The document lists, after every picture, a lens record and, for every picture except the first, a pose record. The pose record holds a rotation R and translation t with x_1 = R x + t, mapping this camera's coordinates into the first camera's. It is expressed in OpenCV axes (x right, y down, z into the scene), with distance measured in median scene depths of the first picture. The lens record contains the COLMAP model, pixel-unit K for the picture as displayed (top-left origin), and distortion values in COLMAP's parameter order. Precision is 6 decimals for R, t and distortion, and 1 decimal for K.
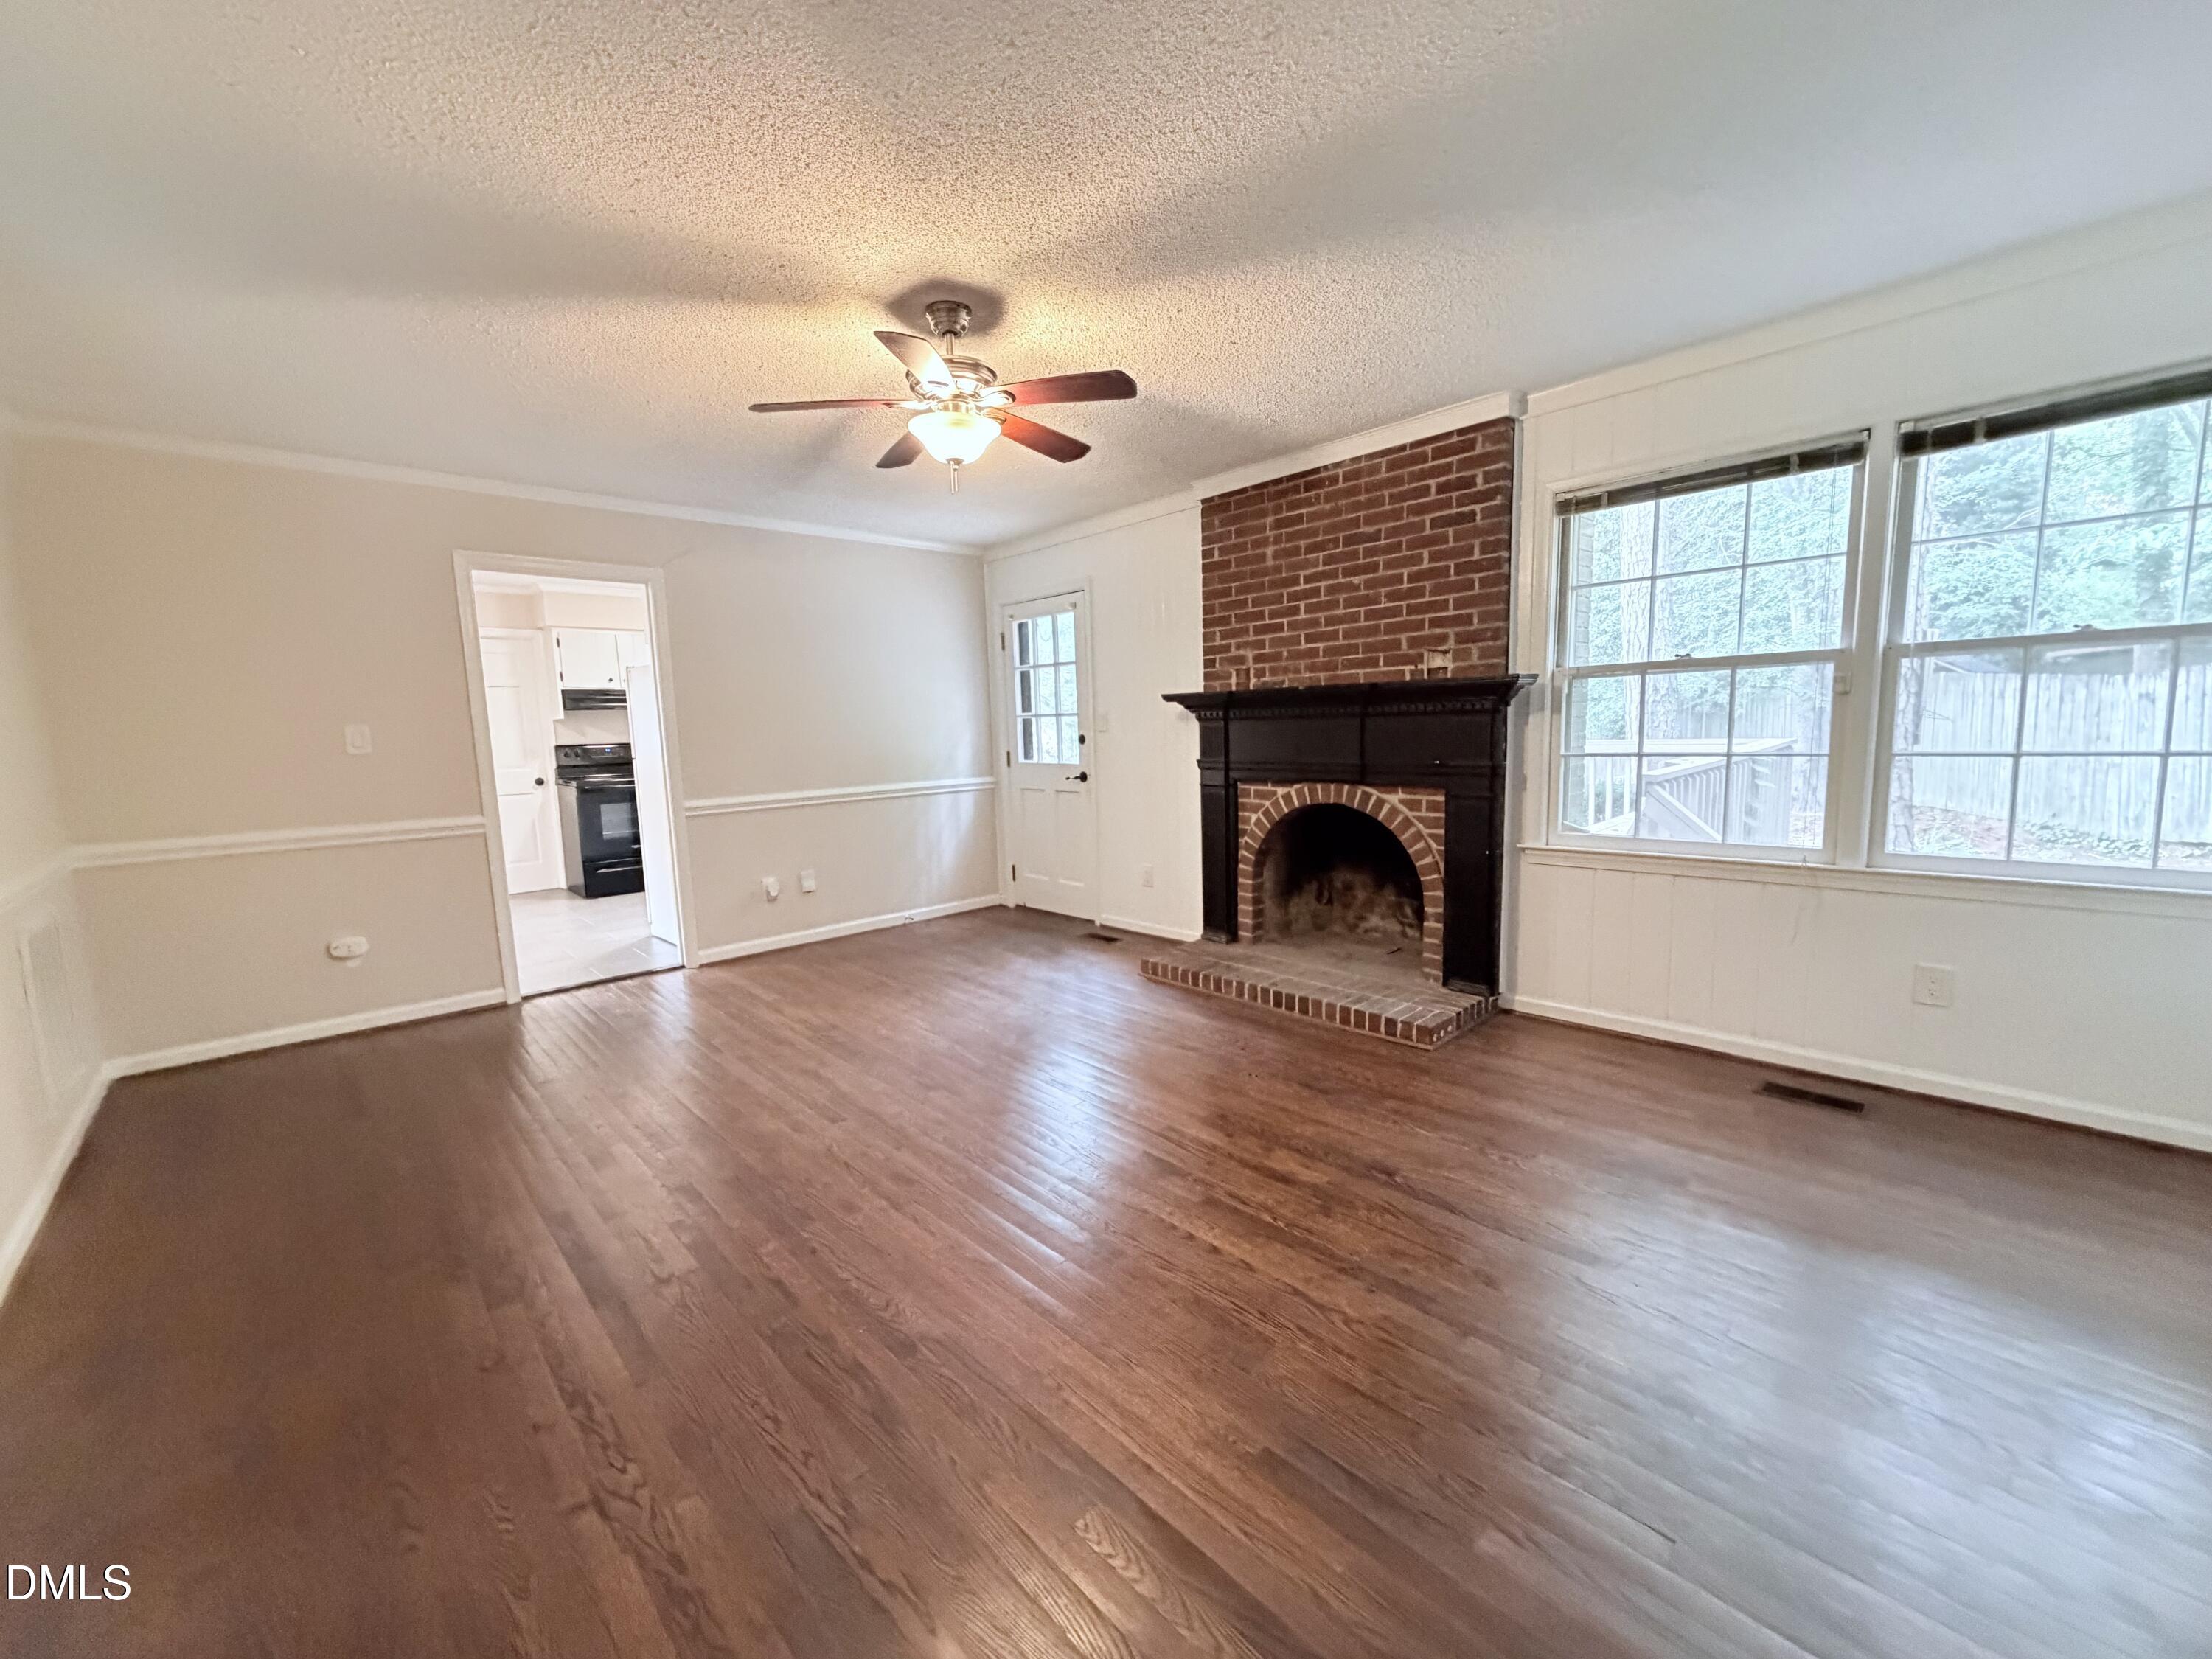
lens RADIAL K [[886.3, 0, 1110.8], [0, 886.3, 831.7], [0, 0, 1]] dist [0.000383, 0.000696]
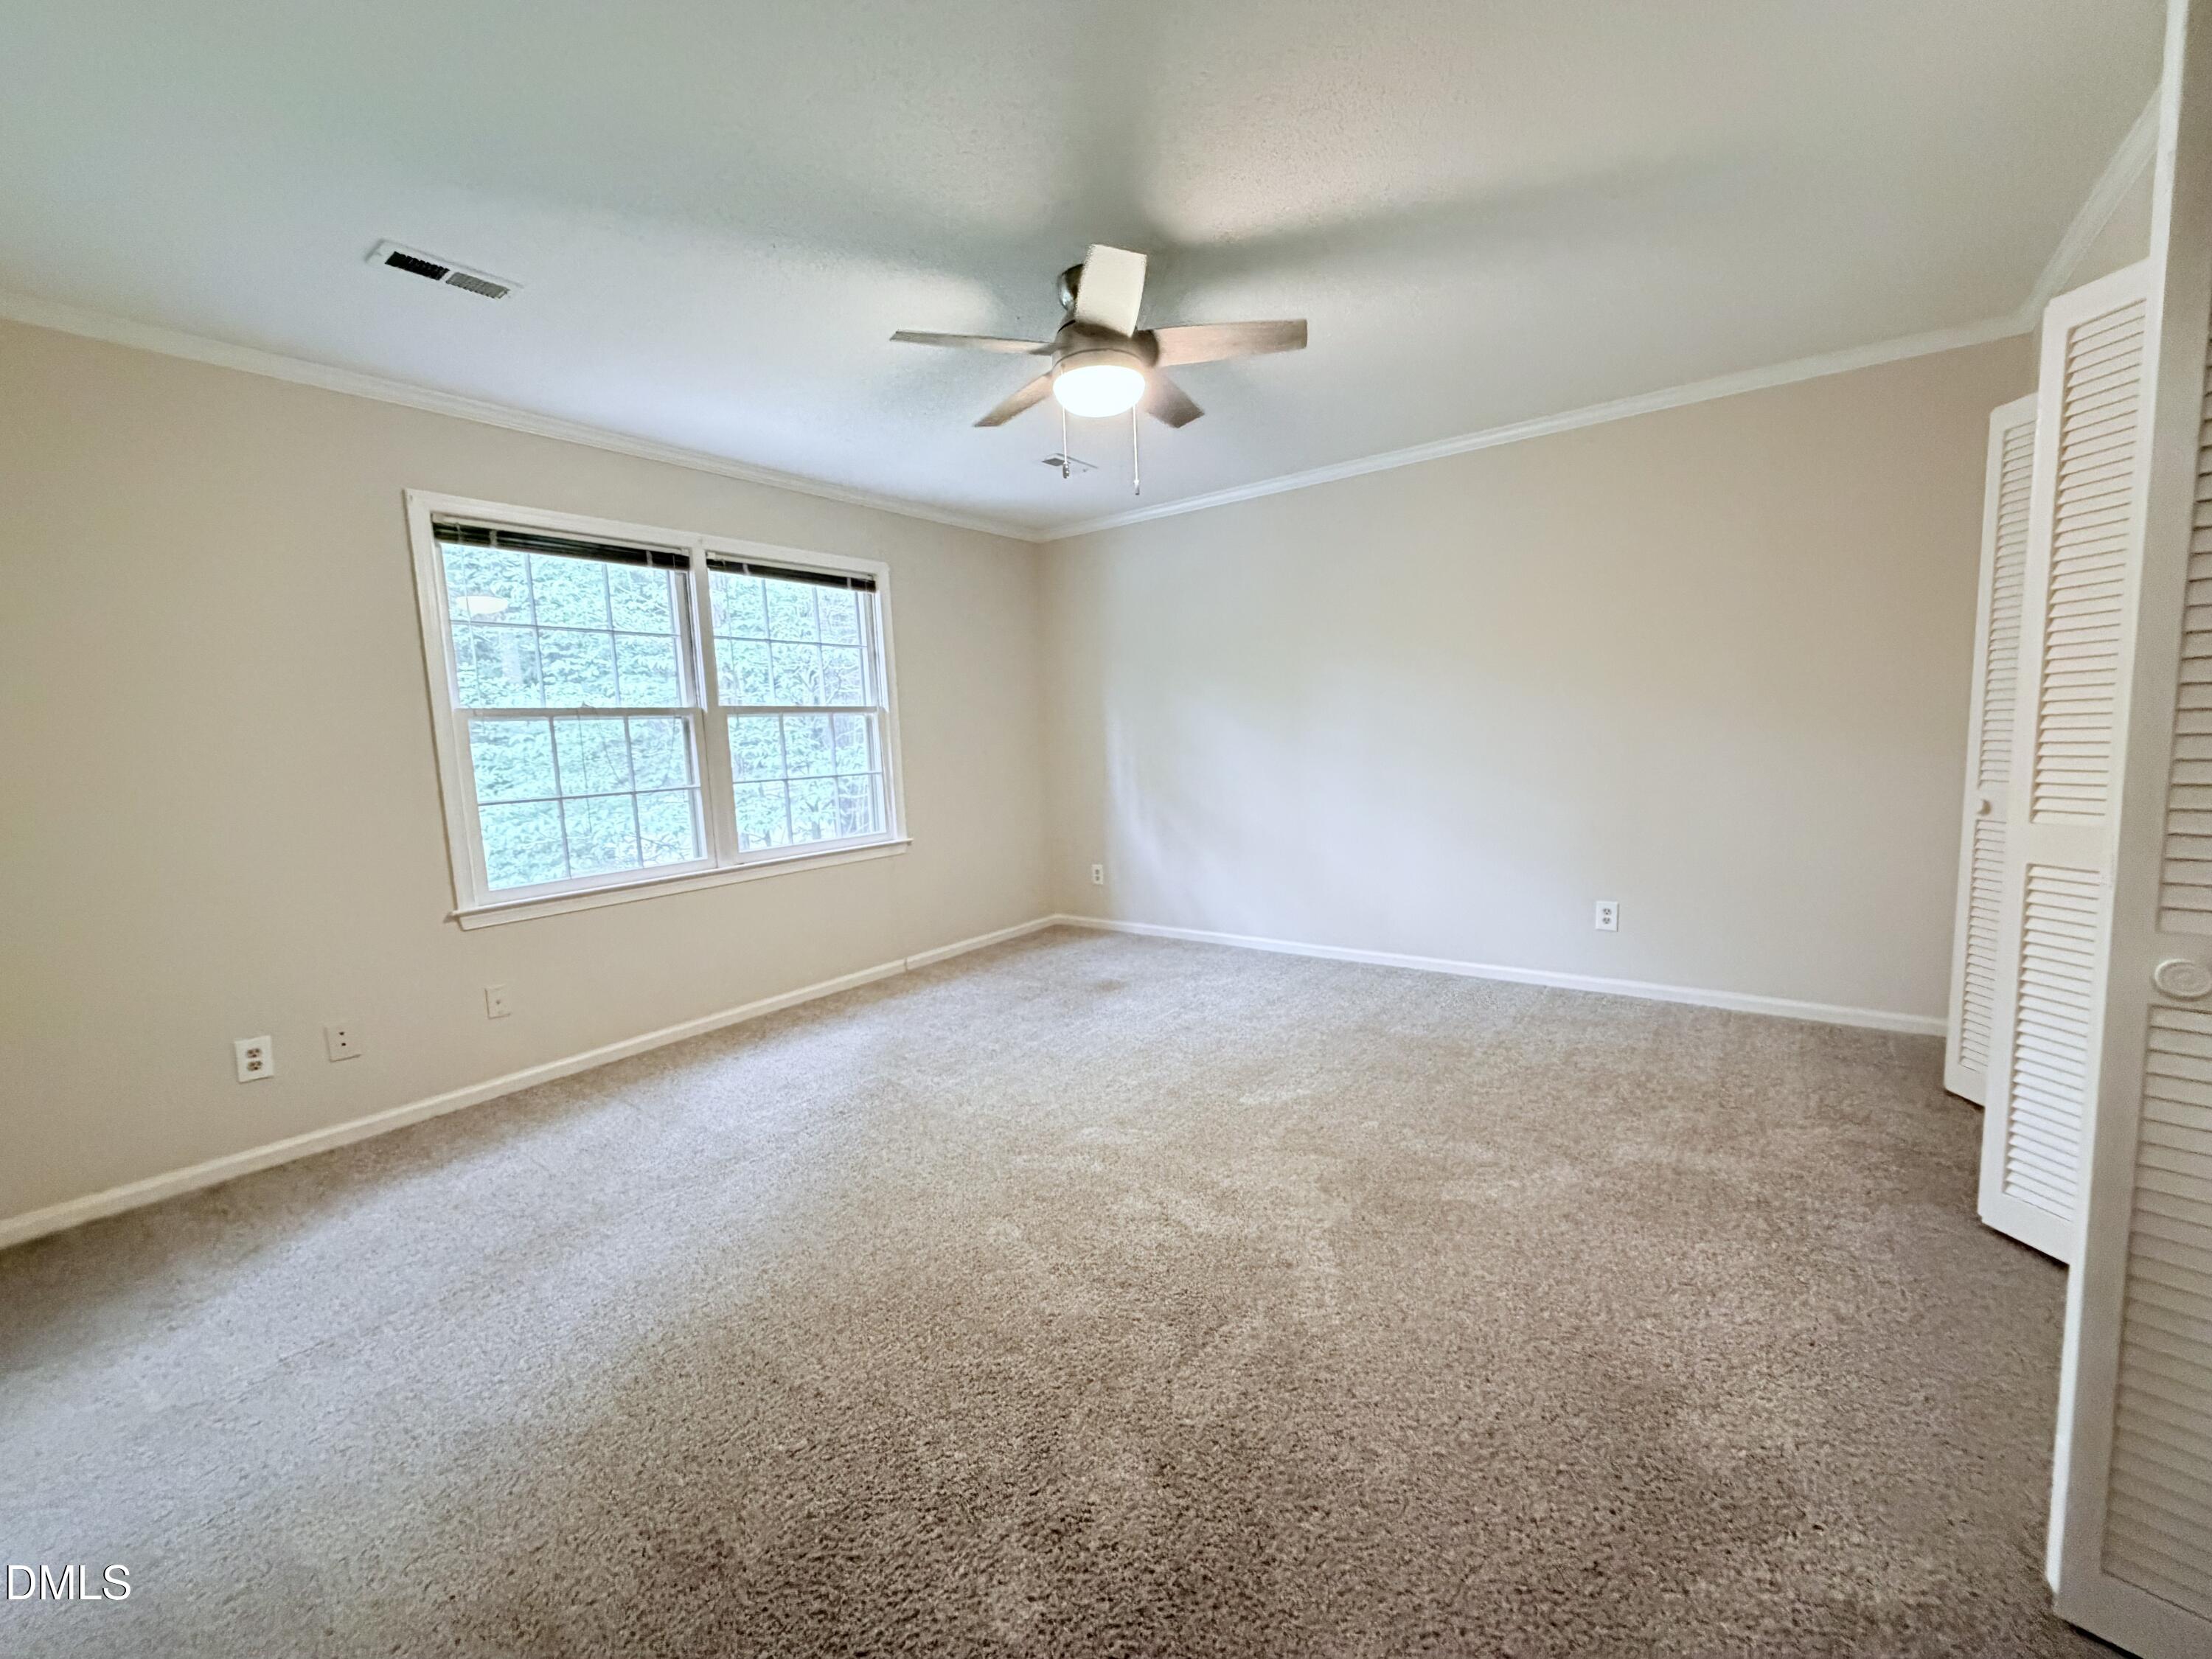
lens RADIAL K [[886.3, 0, 1120.9], [0, 886.3, 825.6], [0, 0, 1]] dist [0.000383, 0.000696]
pose [[-0.174871, -0.066461, 0.982346, -0.542108], [0.167756, 0.981120, 0.096240, -0.050678], [-0.970195, 0.181624, -0.160420, 0.588030]]
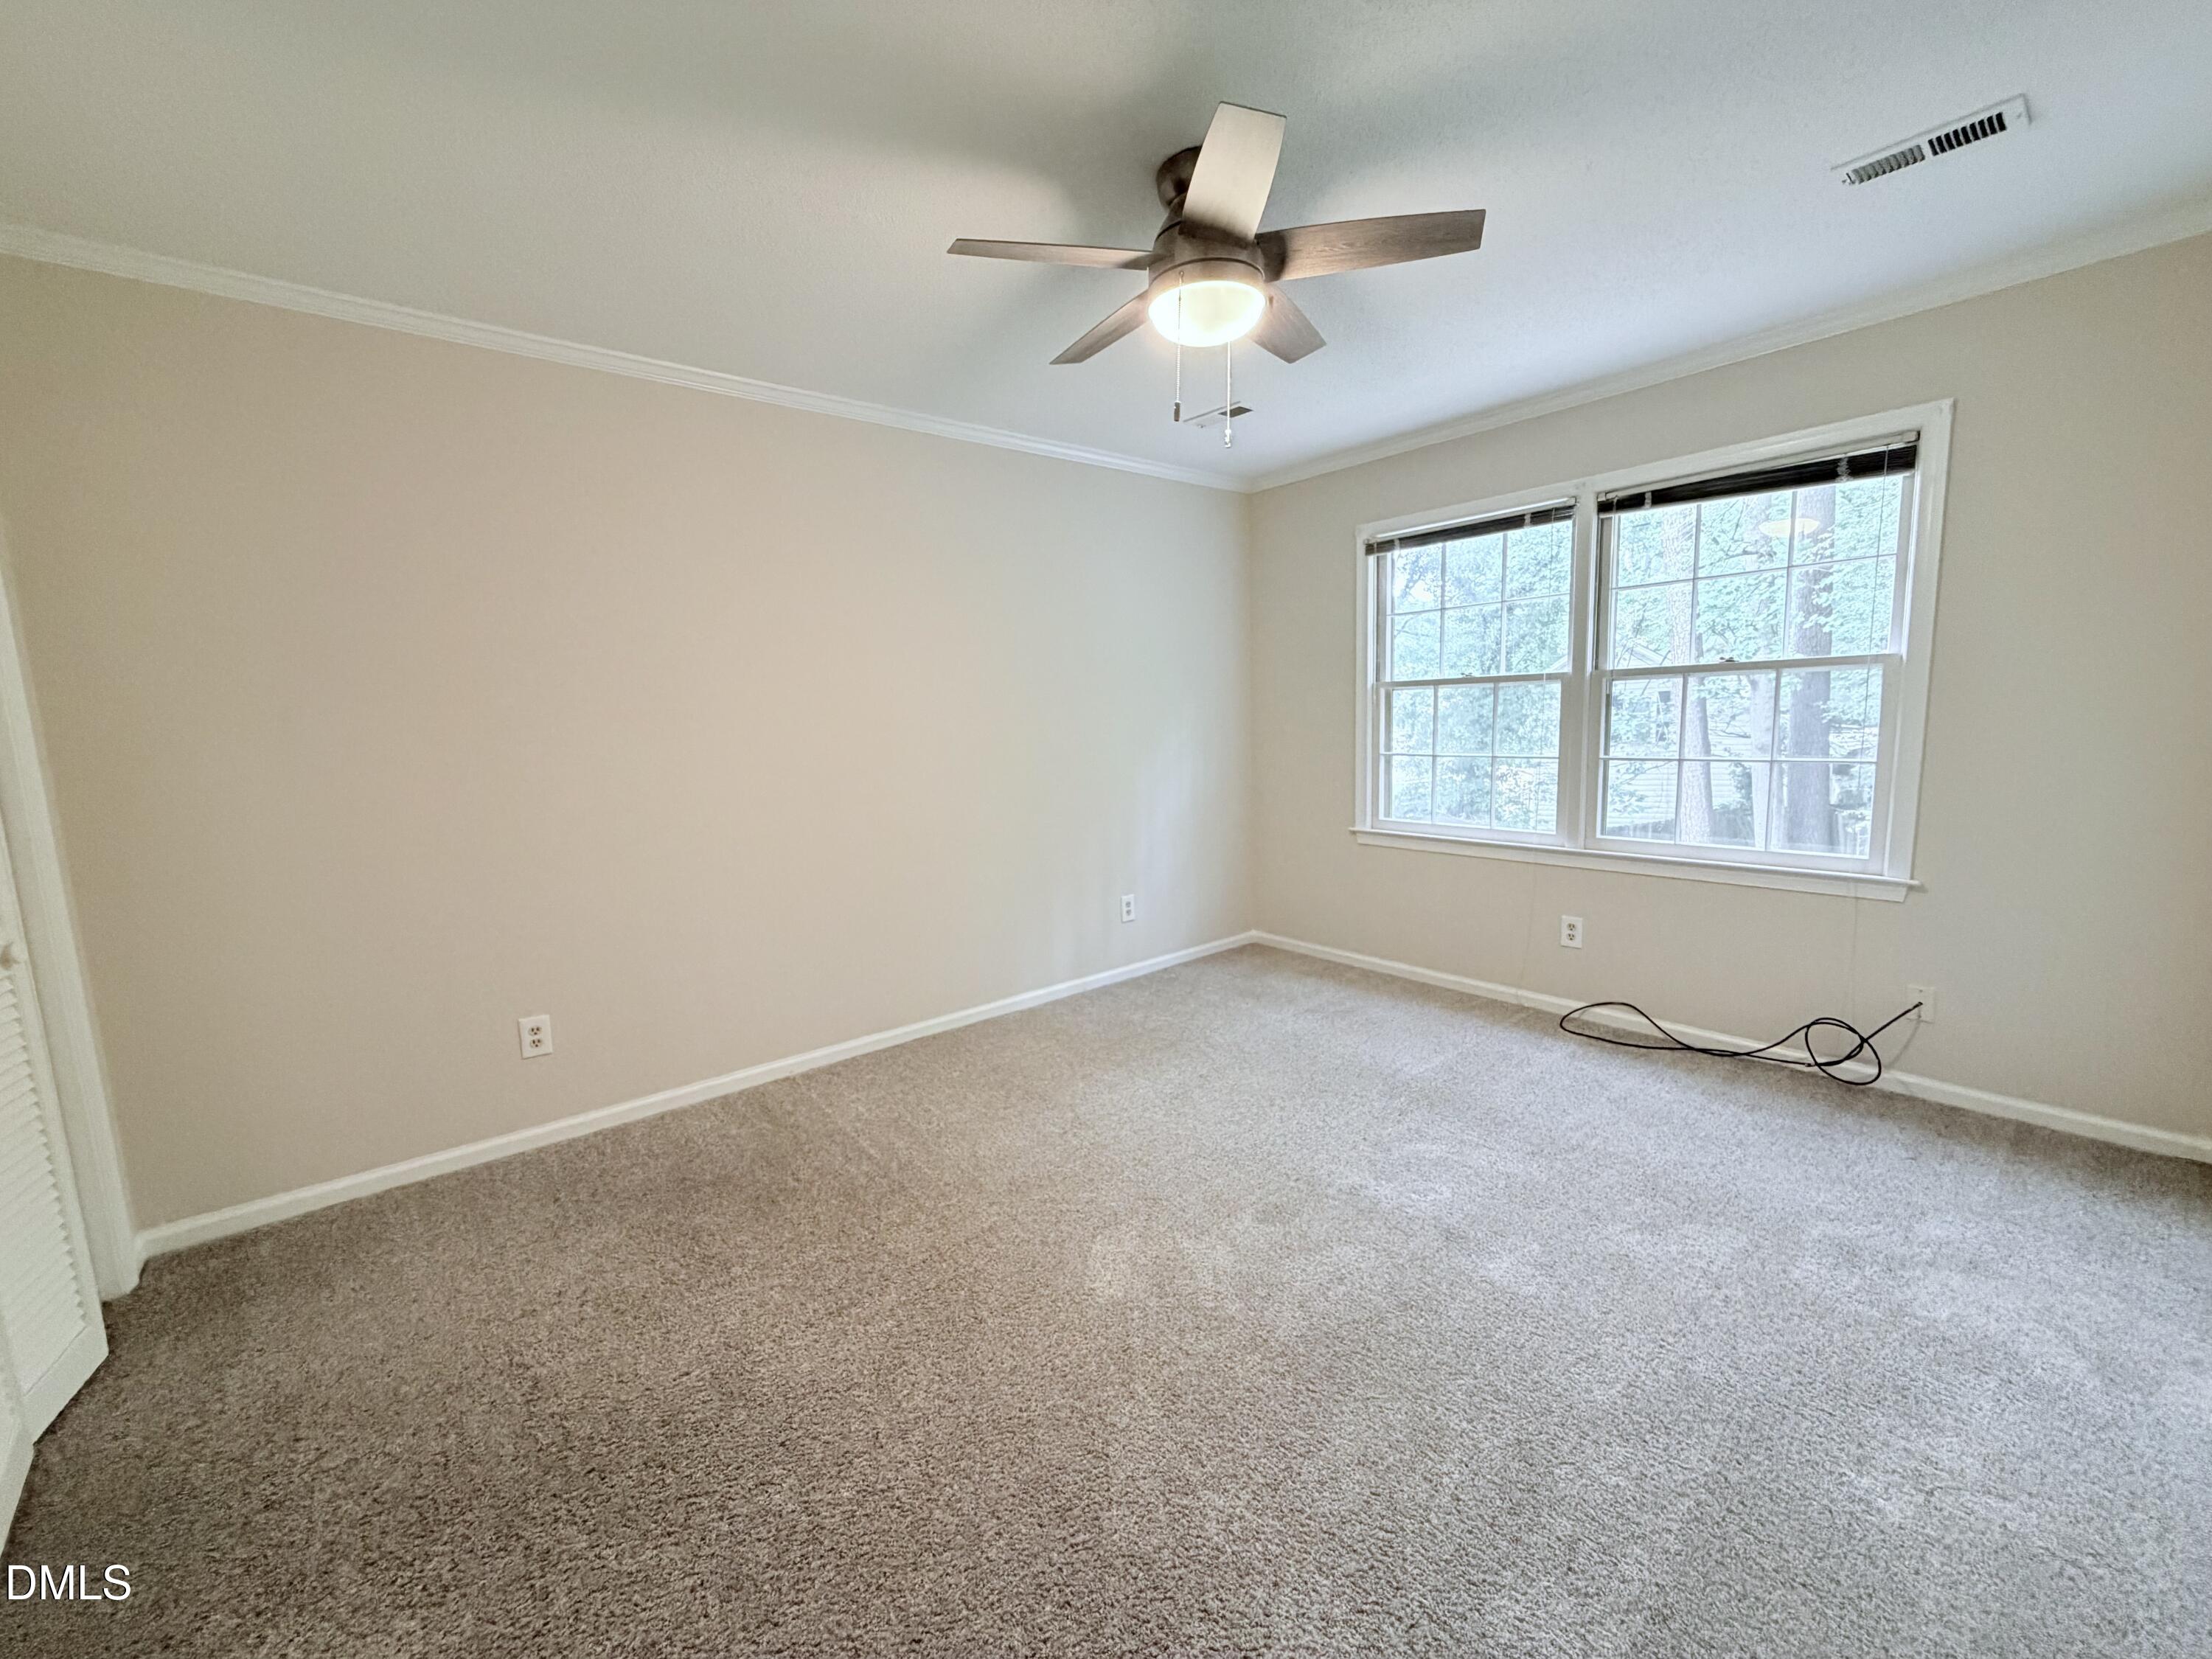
lens RADIAL K [[886.3, 0, 1118.2], [0, 886.3, 830.7], [0, 0, 1]] dist [0.000383, 0.000696]
pose [[0.999336, 0.027801, -0.023556, 0.221101], [-0.027579, 0.999573, 0.009693, 0.018692], [0.023815, -0.009037, 0.999676, -0.226529]]
